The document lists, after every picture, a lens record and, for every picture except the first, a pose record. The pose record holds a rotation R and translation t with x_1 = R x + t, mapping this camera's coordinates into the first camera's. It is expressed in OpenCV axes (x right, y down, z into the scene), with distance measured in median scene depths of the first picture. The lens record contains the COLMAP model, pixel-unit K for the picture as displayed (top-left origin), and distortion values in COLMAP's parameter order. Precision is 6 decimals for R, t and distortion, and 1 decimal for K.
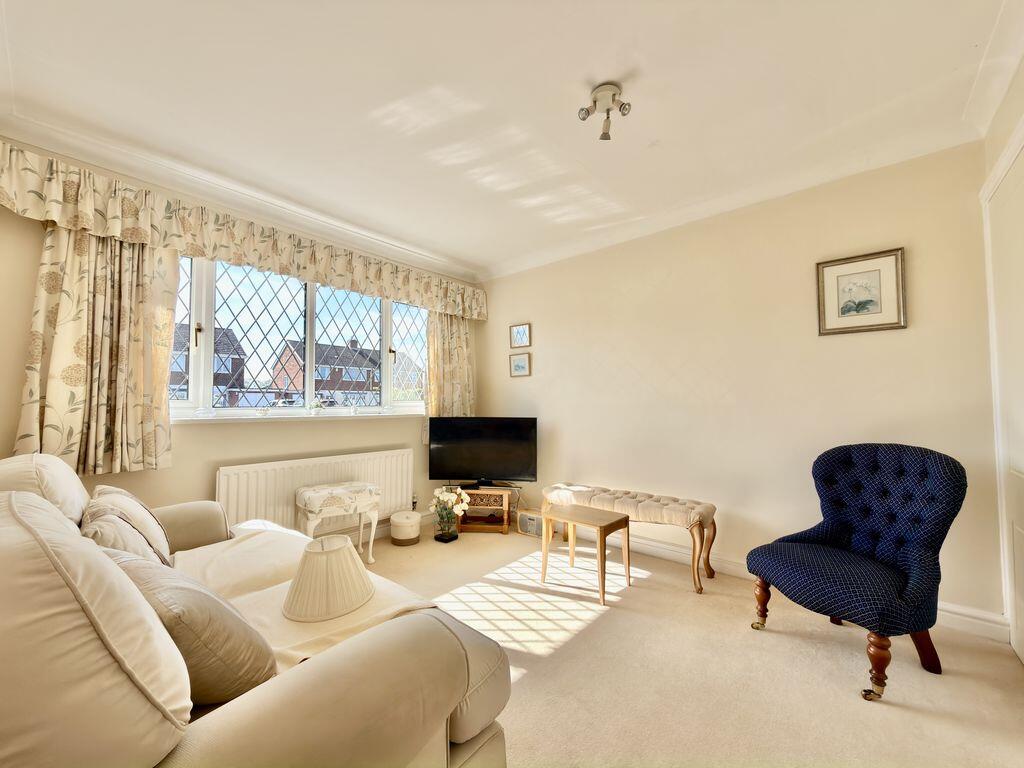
lens RADIAL K [[408.0, 0, 513.2], [0, 408.0, 385.6], [0, 0, 1]] dist [0.000489, 0.000030]
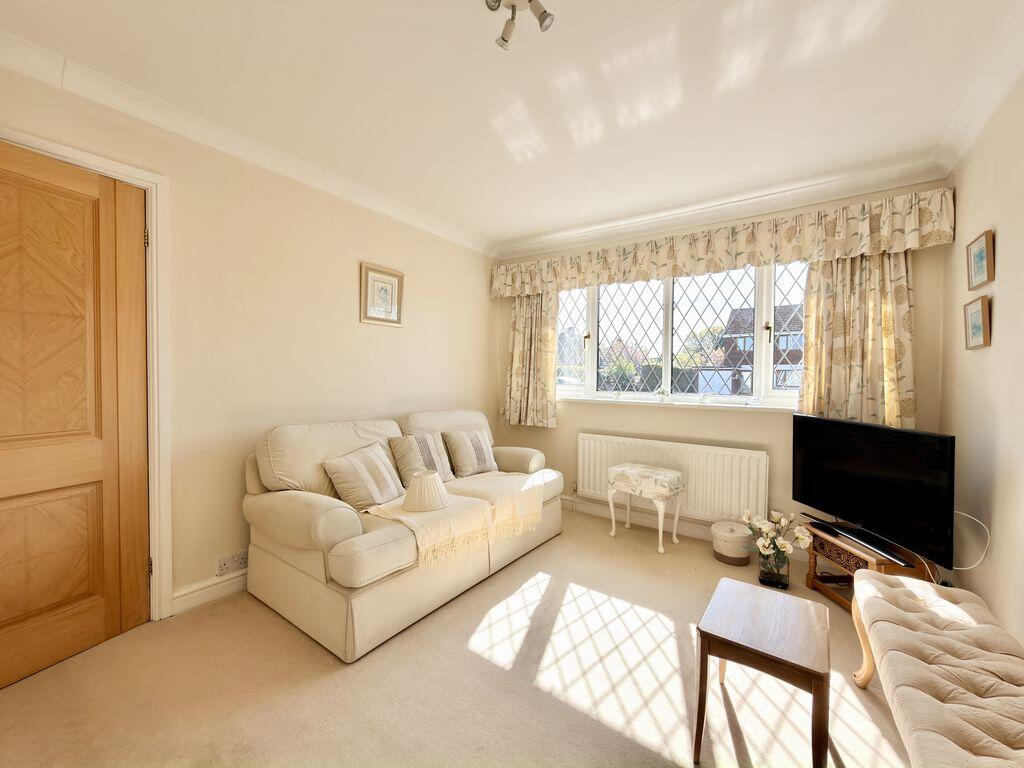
lens RADIAL K [[408.0, 0, 513.2], [0, 408.0, 385.6], [0, 0, 1]] dist [0.000489, 0.000030]
pose [[0.090101, 0.026309, -0.995585, 0.587098], [0.032620, 0.999037, 0.029353, -0.013910], [0.995398, -0.035120, 0.089156, 0.550942]]
